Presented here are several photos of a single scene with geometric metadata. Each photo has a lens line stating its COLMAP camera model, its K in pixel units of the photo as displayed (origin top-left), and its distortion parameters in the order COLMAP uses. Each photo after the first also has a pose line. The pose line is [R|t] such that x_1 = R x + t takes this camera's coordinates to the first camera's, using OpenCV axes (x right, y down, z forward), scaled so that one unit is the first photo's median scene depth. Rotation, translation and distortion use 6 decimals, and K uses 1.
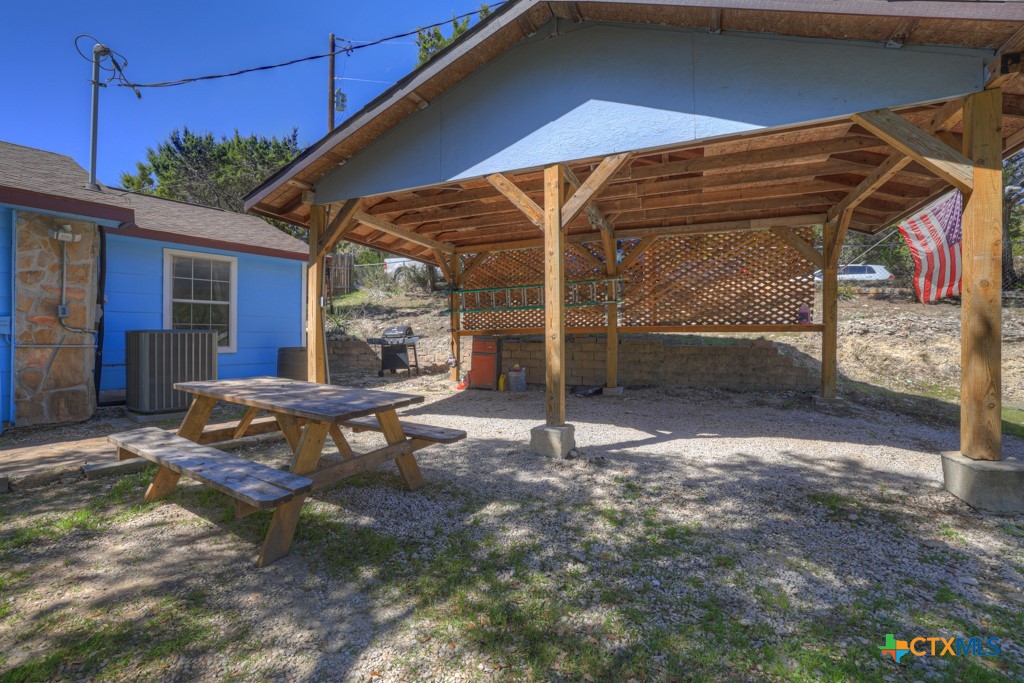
lens RADIAL K [[438.7, 0, 504.1], [0, 438.7, 331.9], [0, 0, 1]] dist [-0.039581, 0.015331]
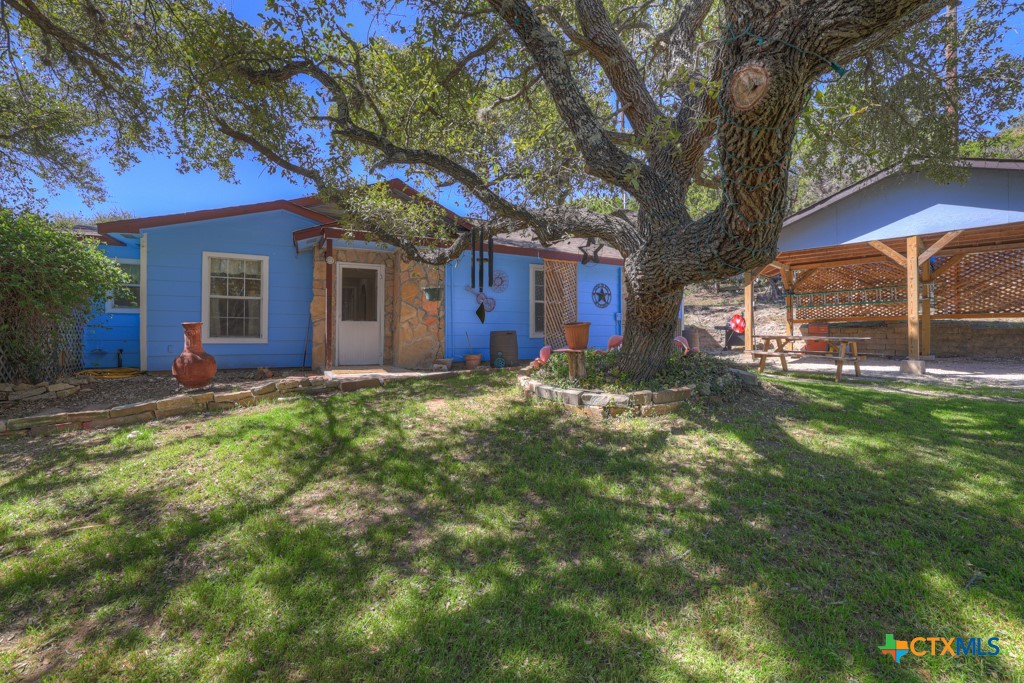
lens RADIAL K [[438.7, 0, 504.1], [0, 438.7, 331.9], [0, 0, 1]] dist [-0.039581, 0.015331]
pose [[0.906826, -0.001003, -0.421503, -0.572168], [0.003309, 0.999983, 0.004741, 0.043878], [0.421491, -0.005694, 0.906815, -1.211513]]
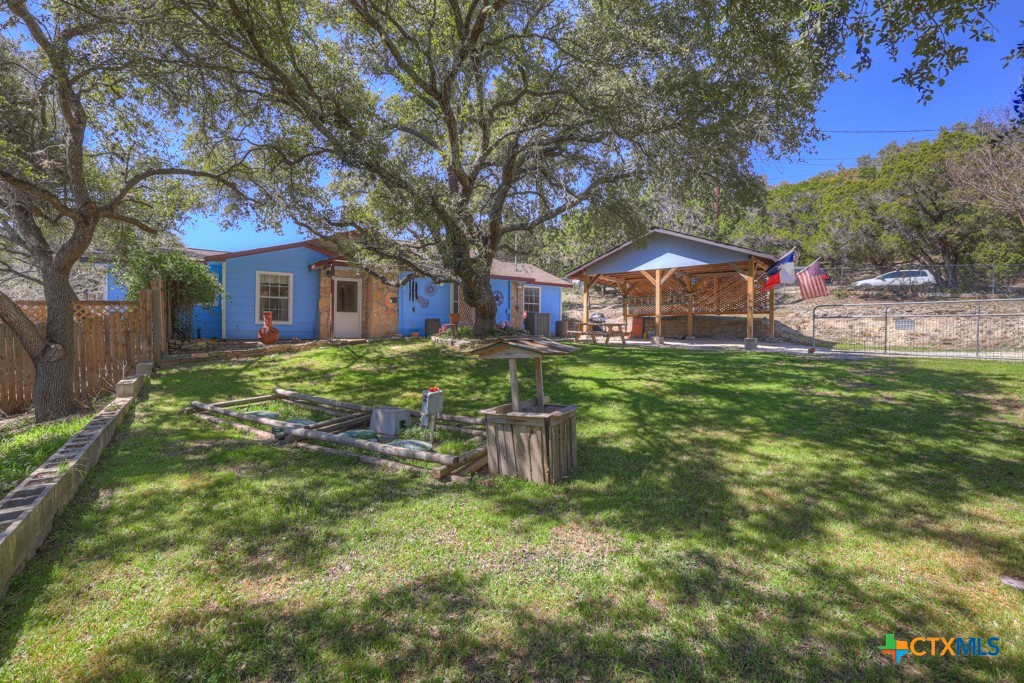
lens RADIAL K [[438.7, 0, 504.1], [0, 438.7, 331.9], [0, 0, 1]] dist [-0.039581, 0.015331]
pose [[0.947151, 0.010553, -0.320613, 0.047010], [-0.005047, 0.999825, 0.018002, 0.078157], [0.320747, -0.015433, 0.947039, -2.207705]]
